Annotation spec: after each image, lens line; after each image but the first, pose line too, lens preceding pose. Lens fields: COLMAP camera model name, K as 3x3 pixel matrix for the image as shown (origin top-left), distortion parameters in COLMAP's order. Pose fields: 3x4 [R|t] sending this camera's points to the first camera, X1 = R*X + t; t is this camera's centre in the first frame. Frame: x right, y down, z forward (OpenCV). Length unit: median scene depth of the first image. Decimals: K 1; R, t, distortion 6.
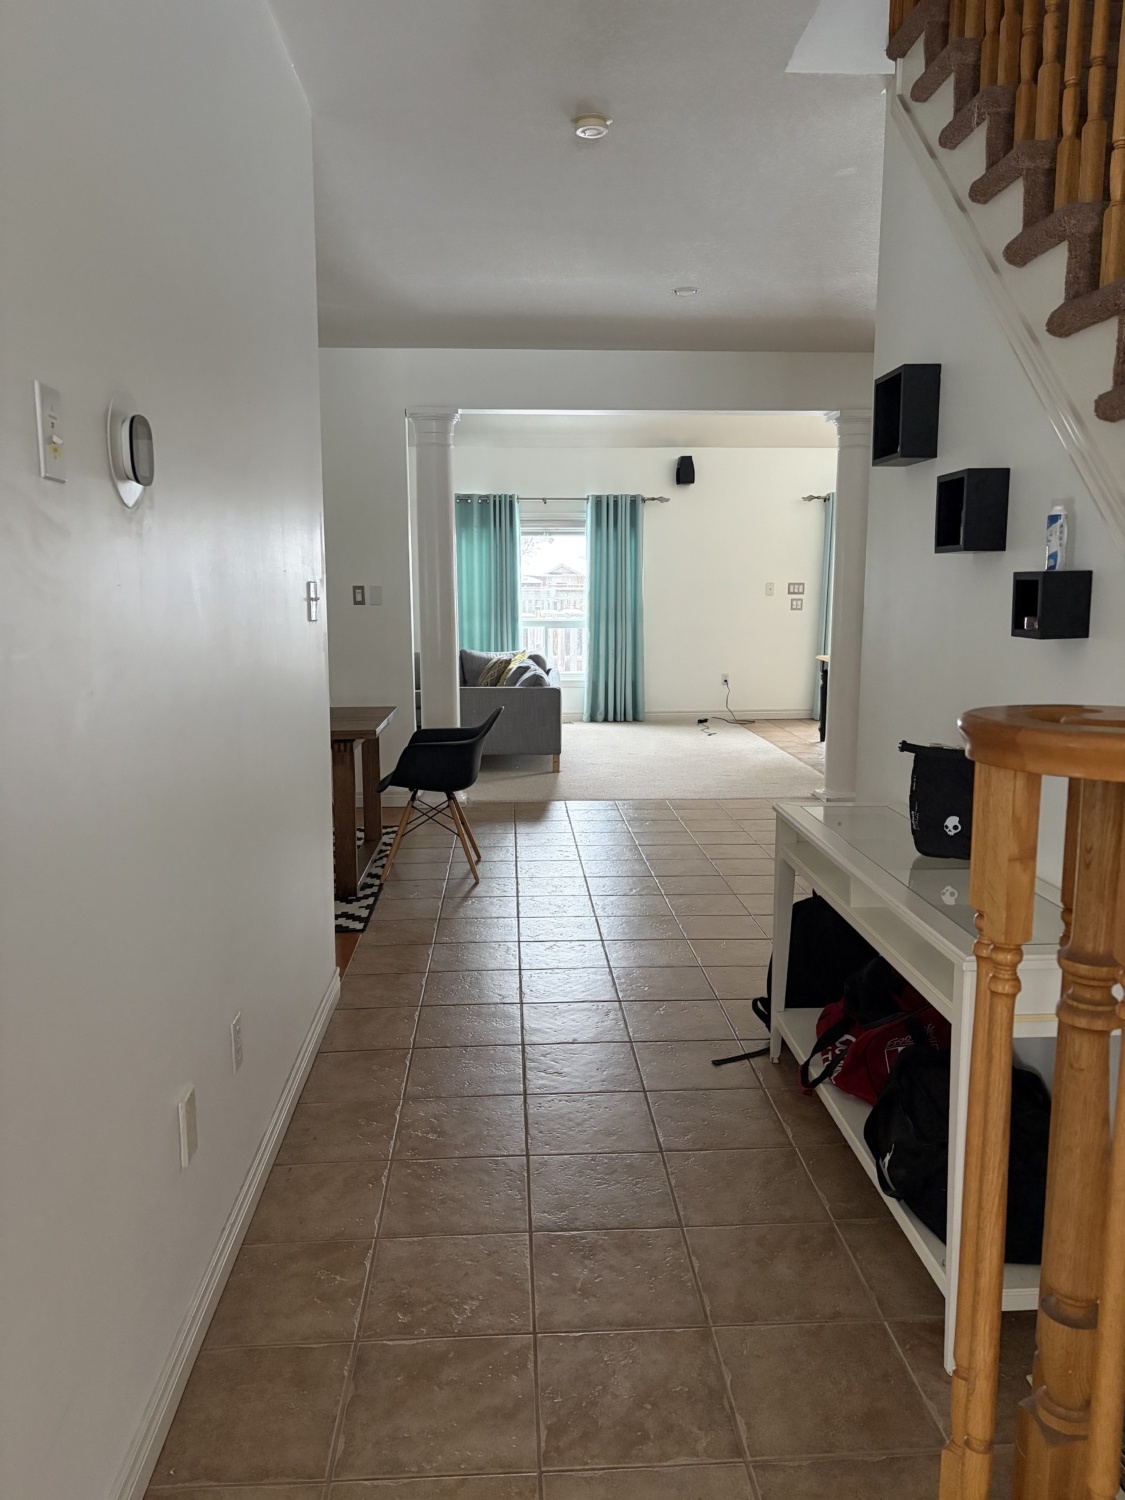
lens RADIAL K [[1127.0, 0, 563.9], [0, 1127.0, 766.0], [0, 0, 1]] dist [0.001807, -0.006772]
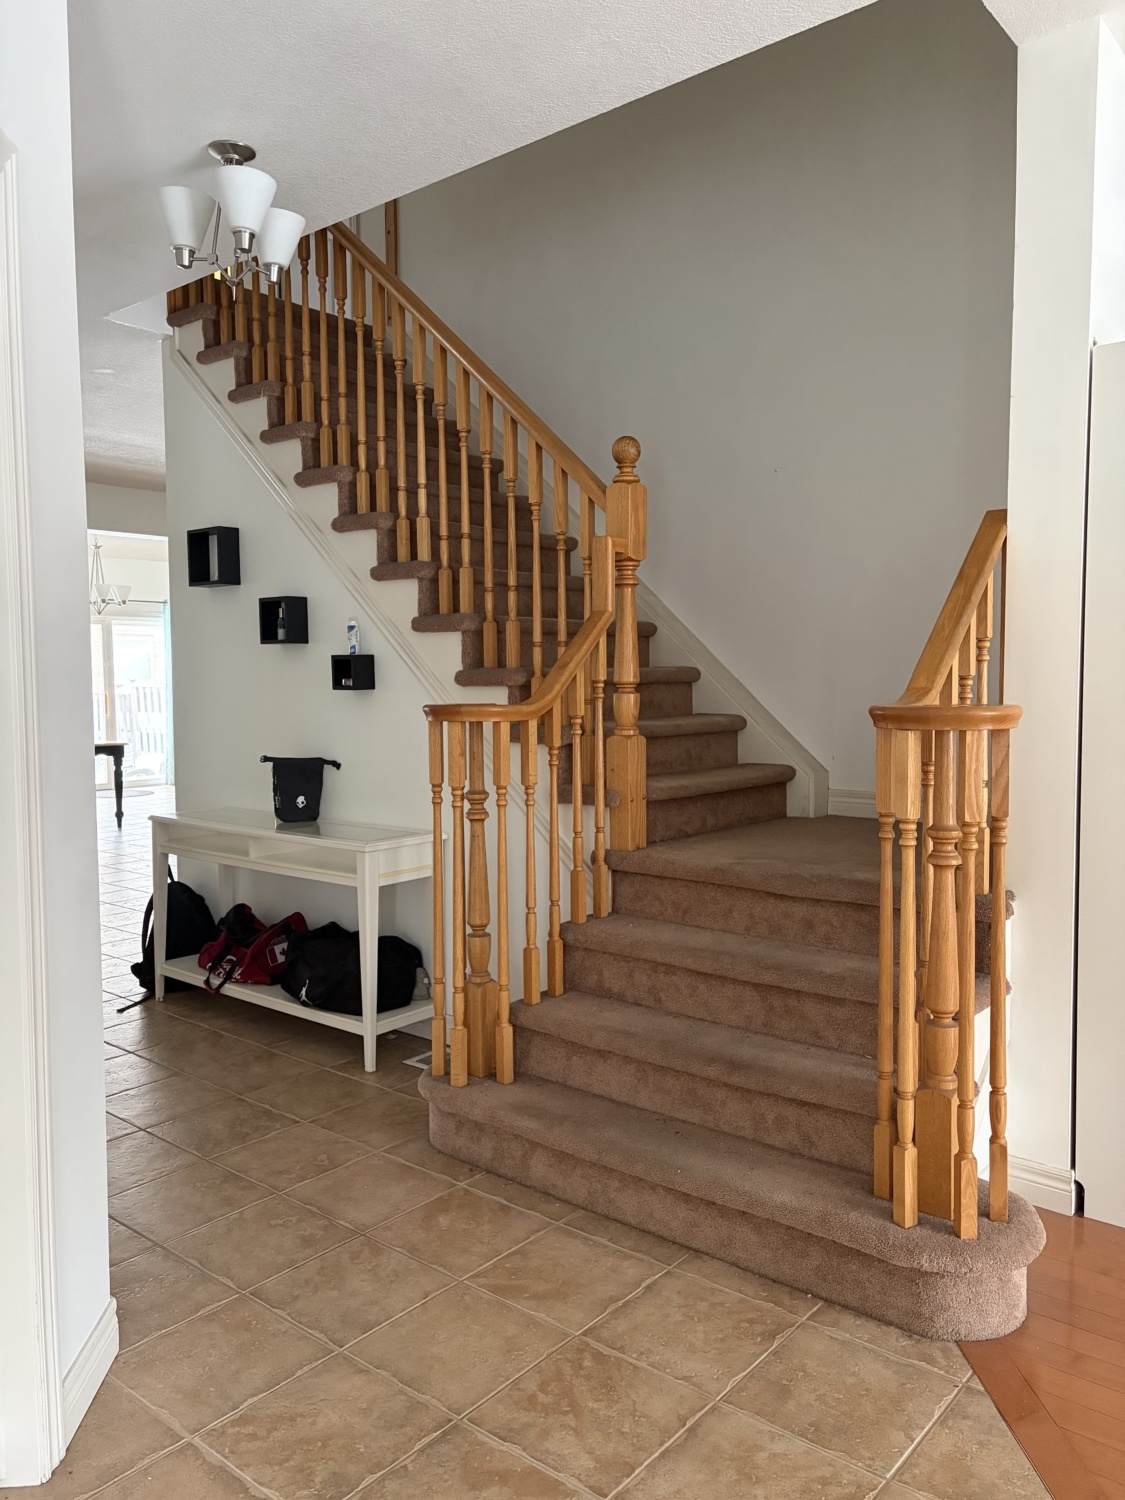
lens RADIAL K [[1127.0, 0, 564.9], [0, 1127.0, 746.9], [0, 0, 1]] dist [0.001807, -0.006772]
pose [[0.684774, -0.043365, 0.727464, -0.650676], [0.118173, 0.991624, -0.052126, 0.111759], [-0.719110, 0.121662, 0.684163, -0.491383]]
